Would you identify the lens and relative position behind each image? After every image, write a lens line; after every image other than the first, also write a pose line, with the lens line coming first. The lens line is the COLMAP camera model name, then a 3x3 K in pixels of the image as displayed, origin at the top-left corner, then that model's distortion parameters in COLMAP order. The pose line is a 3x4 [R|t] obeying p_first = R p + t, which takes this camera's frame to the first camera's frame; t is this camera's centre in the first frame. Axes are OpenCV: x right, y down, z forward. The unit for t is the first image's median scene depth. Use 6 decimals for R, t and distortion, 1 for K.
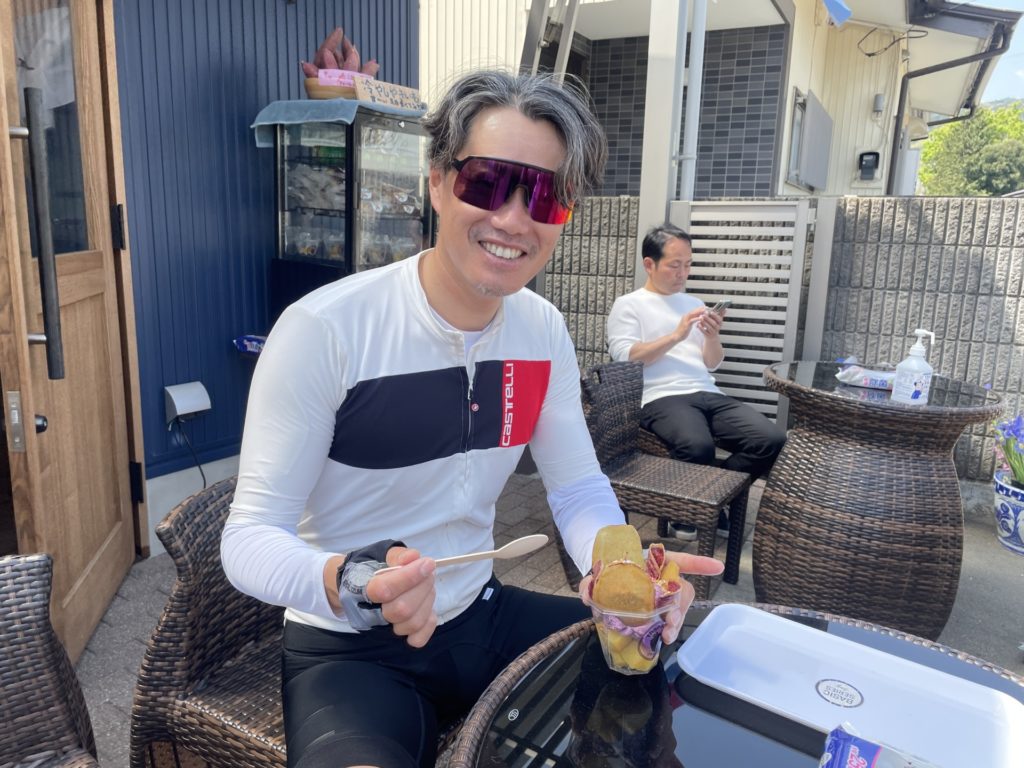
lens RADIAL K [[794.3, 0, 490.1], [0, 794.3, 386.4], [0, 0, 1]] dist [0.016731, -0.005426]
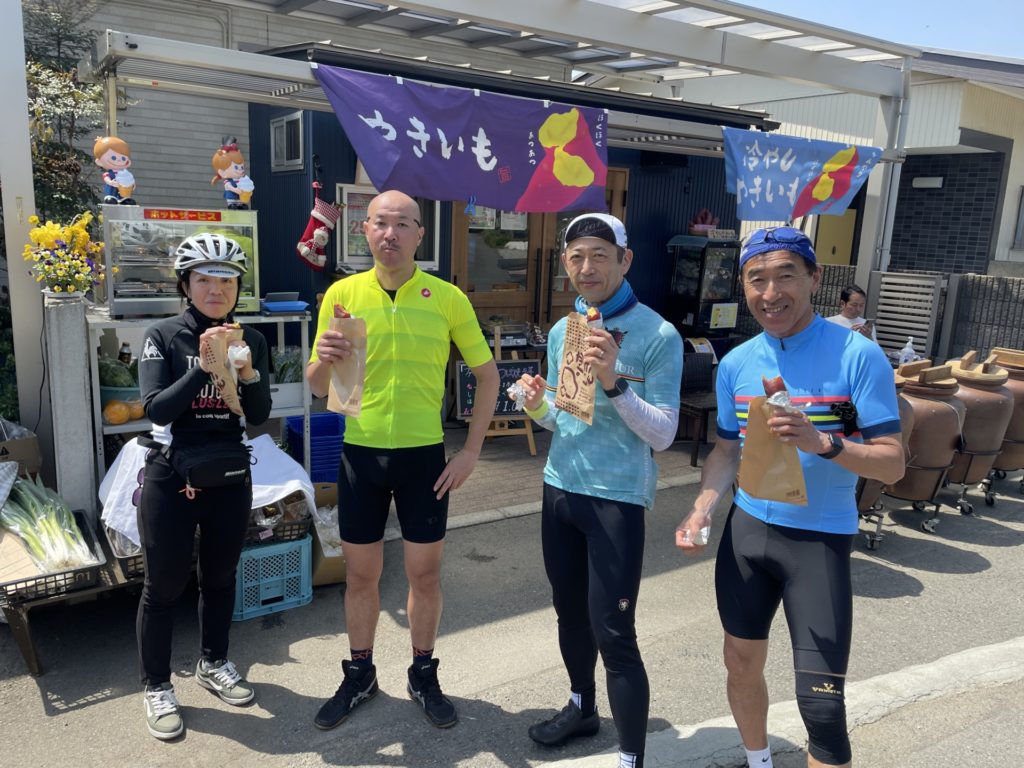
lens RADIAL K [[794.3, 0, 490.1], [0, 794.3, 386.4], [0, 0, 1]] dist [0.016731, -0.005426]
pose [[0.905725, 0.103763, -0.410969, 0.208690], [-0.106800, 0.994158, 0.015636, 0.112656], [0.410190, 0.029730, 0.911515, -1.119266]]
